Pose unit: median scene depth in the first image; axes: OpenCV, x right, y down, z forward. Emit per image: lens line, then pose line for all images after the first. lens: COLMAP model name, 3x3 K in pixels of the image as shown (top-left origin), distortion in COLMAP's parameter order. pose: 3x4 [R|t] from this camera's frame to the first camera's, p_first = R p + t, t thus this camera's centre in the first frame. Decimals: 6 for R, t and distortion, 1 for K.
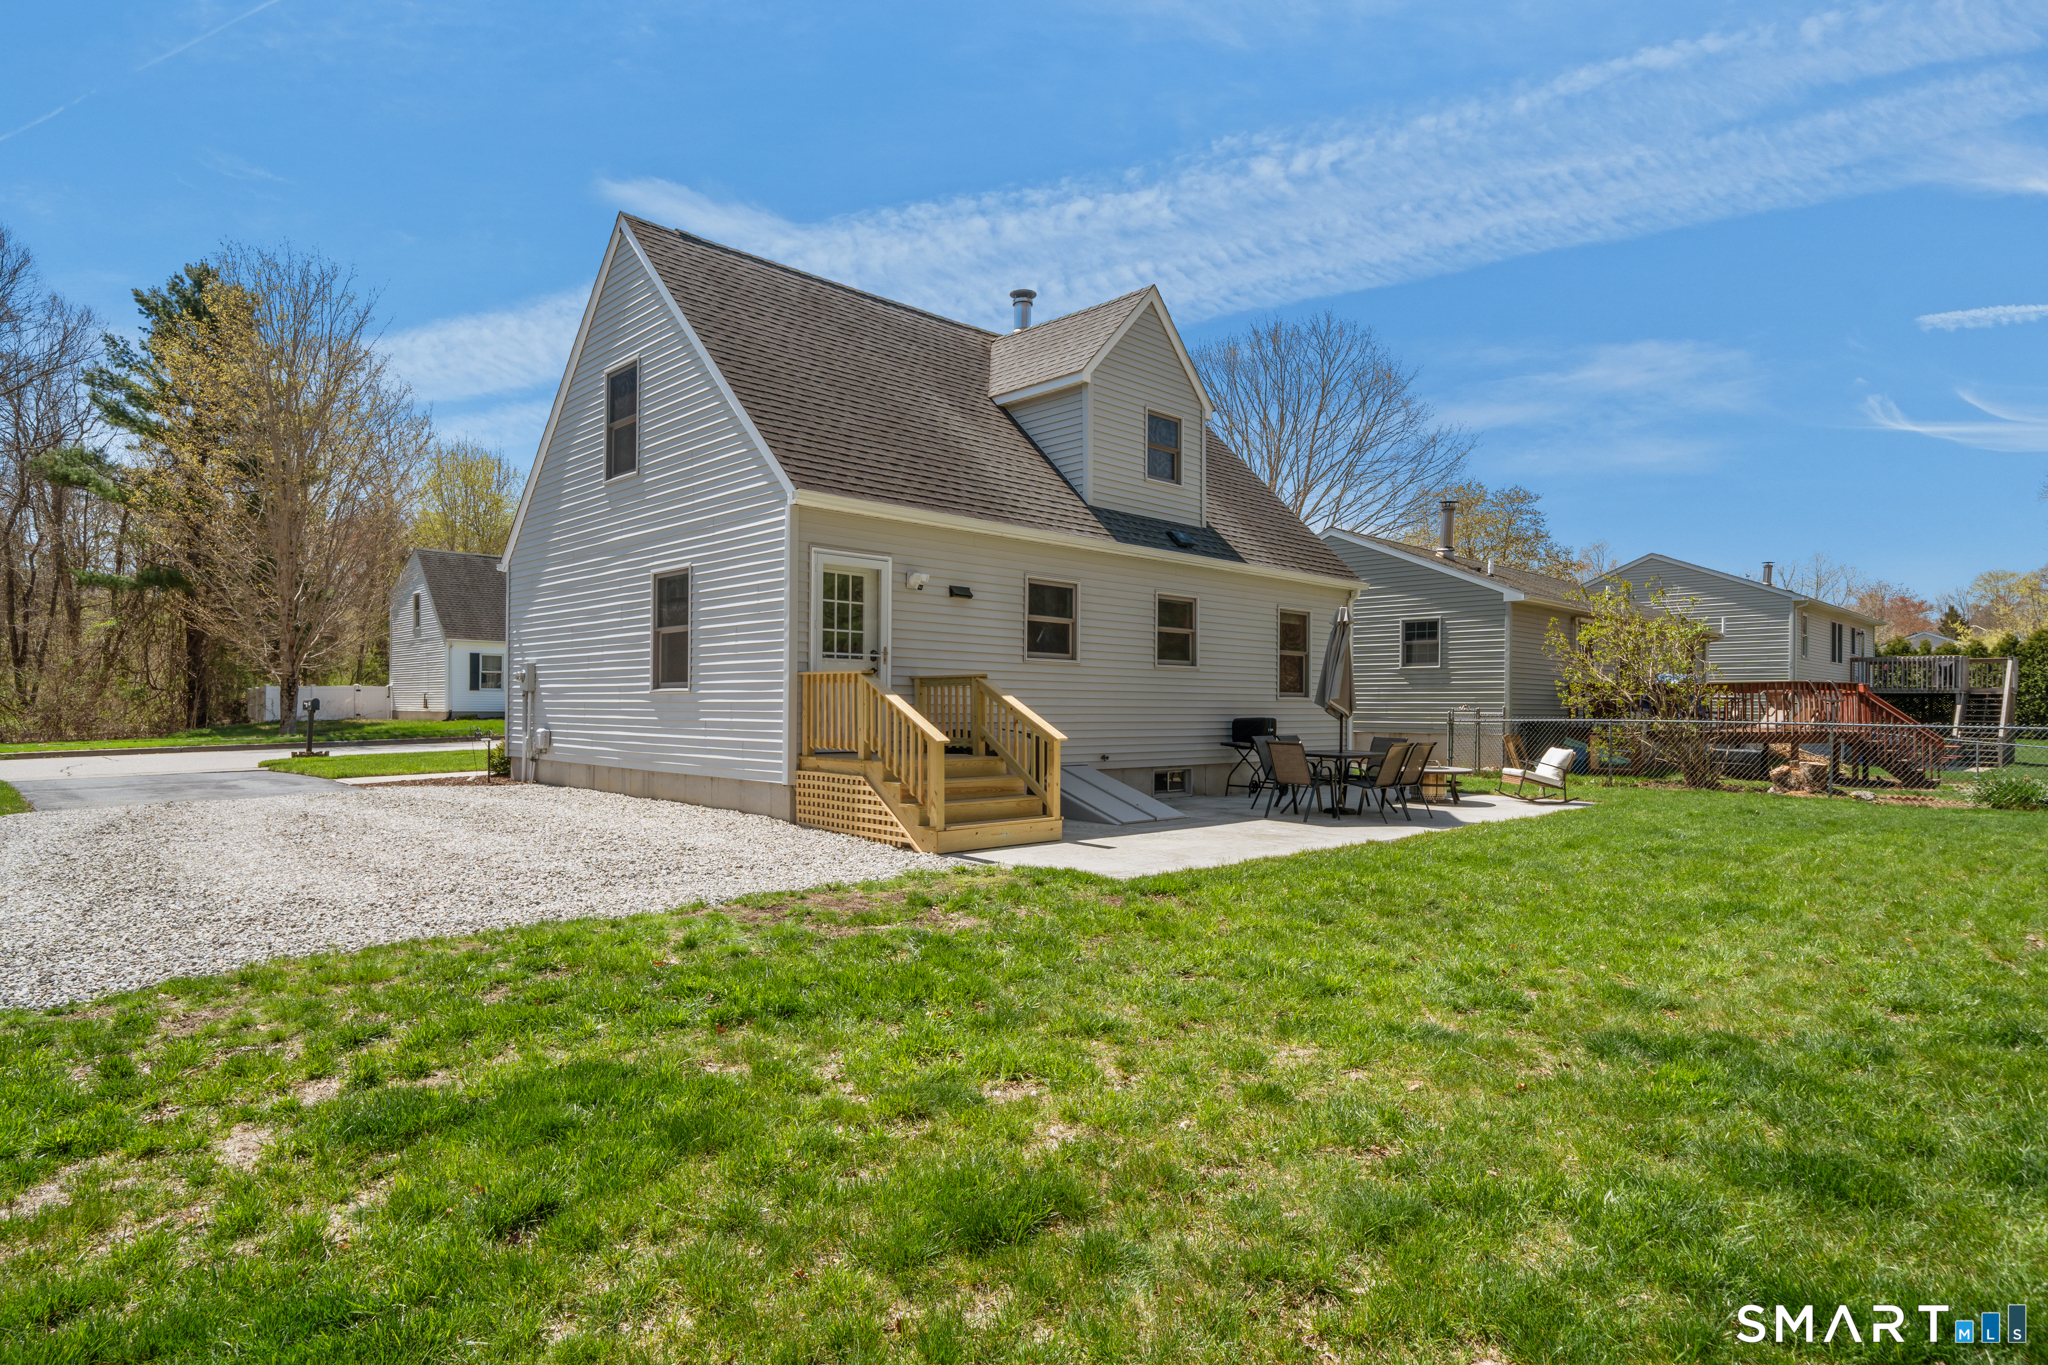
lens RADIAL K [[1119.5, 0, 991.1], [0, 1119.5, 686.8], [0, 0, 1]] dist [-0.003776, -0.000542]
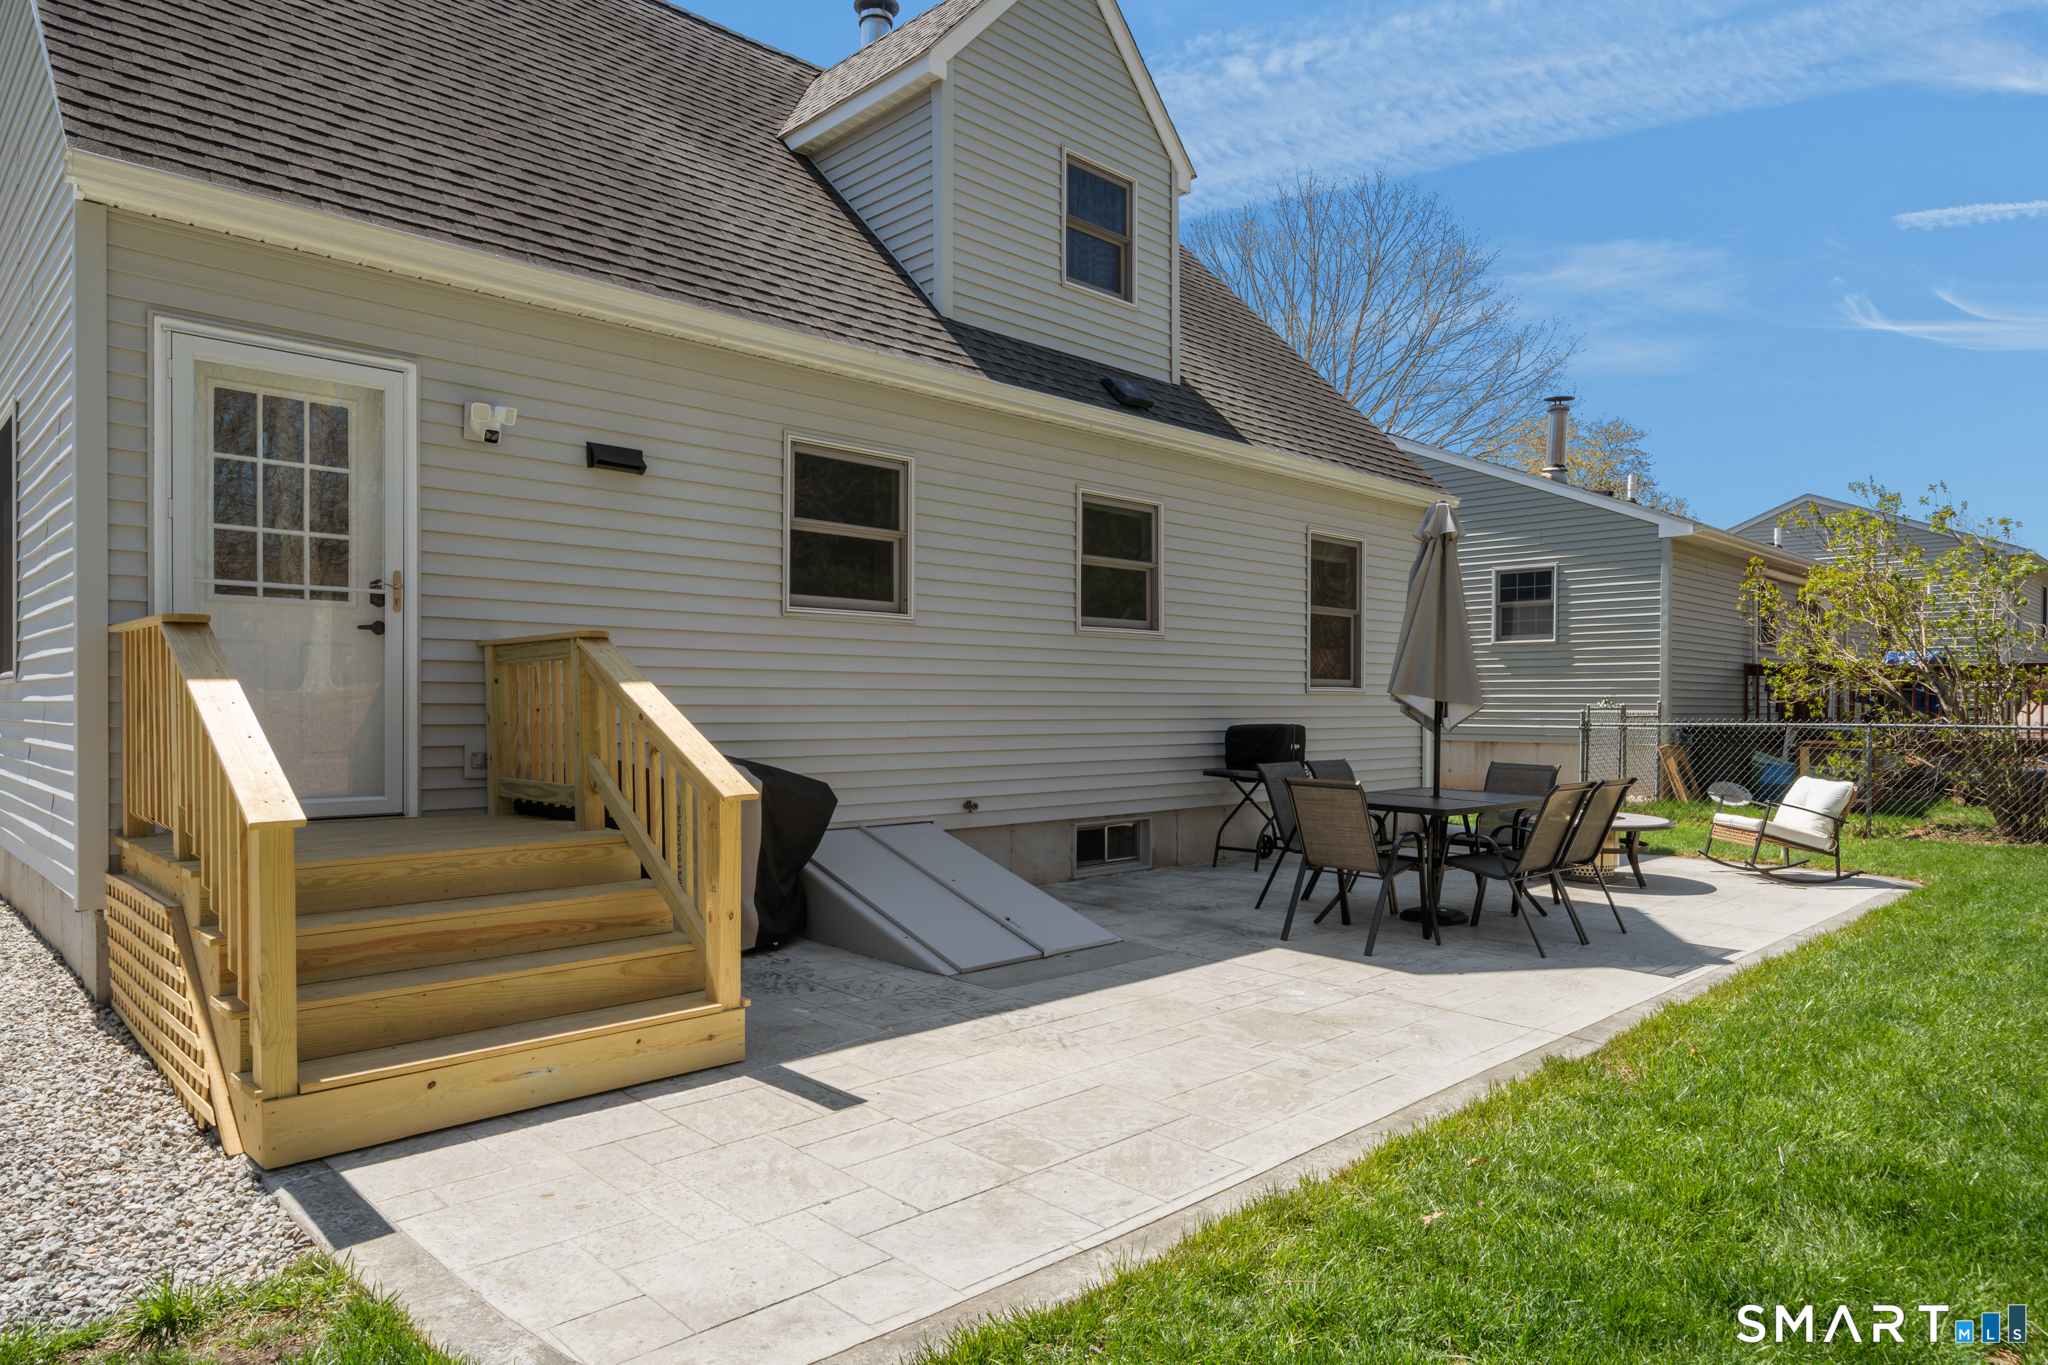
lens RADIAL K [[1234.5, 0, 1024.0], [0, 1234.5, 682.5], [0, 0, 1]] dist [0.008369, 0.001458]
pose [[0.999767, -0.002850, 0.021378, 0.106875], [0.002786, 0.999991, 0.003046, 0.005044], [-0.021386, -0.002986, 0.999767, 0.407476]]
